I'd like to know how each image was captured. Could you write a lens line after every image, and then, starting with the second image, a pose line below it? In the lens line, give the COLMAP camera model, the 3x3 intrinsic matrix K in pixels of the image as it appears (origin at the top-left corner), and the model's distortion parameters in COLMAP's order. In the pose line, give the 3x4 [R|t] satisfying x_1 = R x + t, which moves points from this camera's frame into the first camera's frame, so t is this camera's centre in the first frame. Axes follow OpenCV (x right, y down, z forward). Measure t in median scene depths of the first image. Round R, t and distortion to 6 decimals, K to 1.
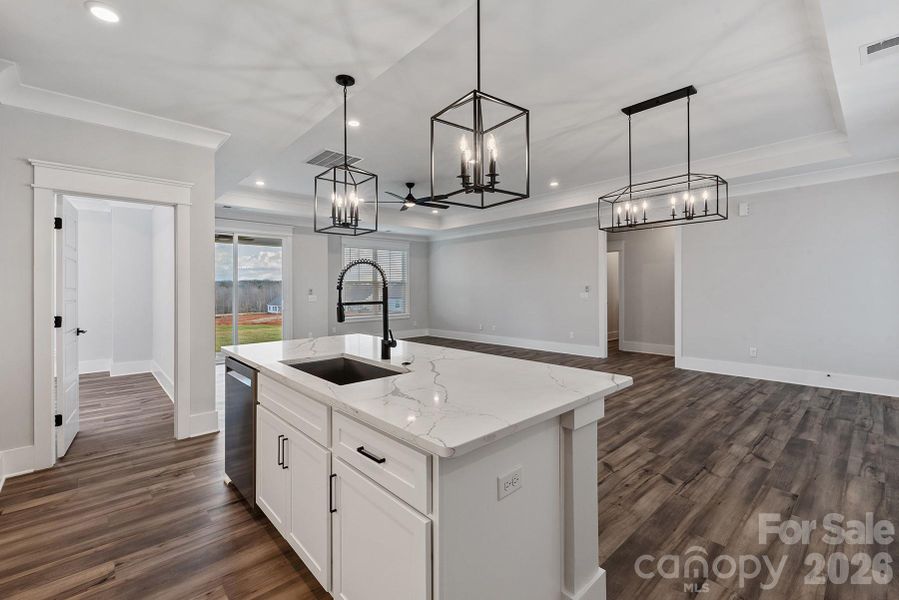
lens RADIAL K [[391.0, 0, 449.8], [0, 391.0, 296.0], [0, 0, 1]] dist [-0.001555, -0.001061]
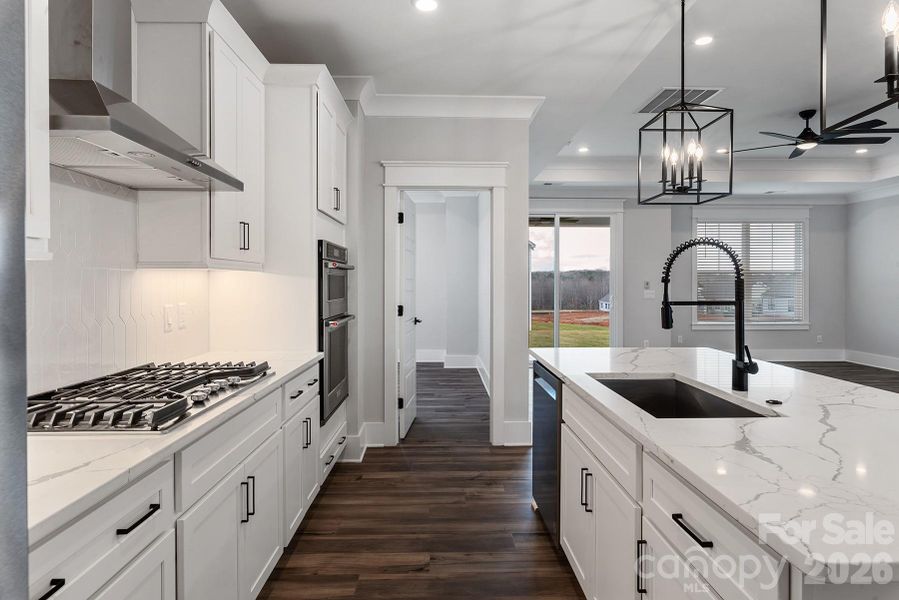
lens RADIAL K [[518.8, 0, 450.5], [0, 518.8, 291.1], [0, 0, 1]] dist [-0.001566, 0.002547]
pose [[0.755167, 0.019382, -0.655246, 0.027648], [-0.018907, 0.999791, 0.007783, -0.000626], [0.655260, 0.006511, 0.755376, 0.026014]]
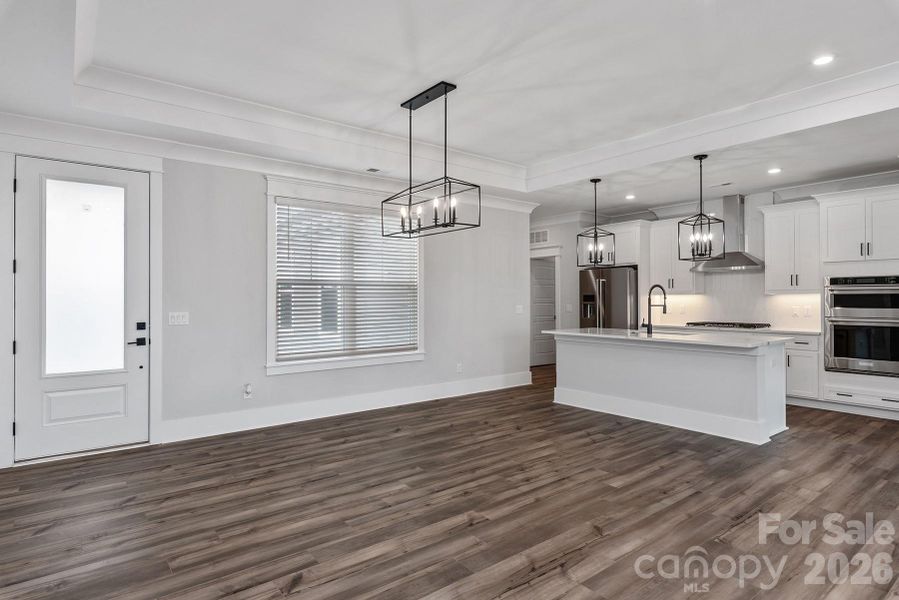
lens RADIAL K [[490.2, 0, 451.1], [0, 490.2, 300.5], [0, 0, 1]] dist [0.002228, 0.000916]
pose [[-0.997735, 0.008540, 0.066721, 0.406636], [0.009395, 0.999878, 0.012511, -0.035762], [-0.066606, 0.013109, -0.997693, 2.151105]]
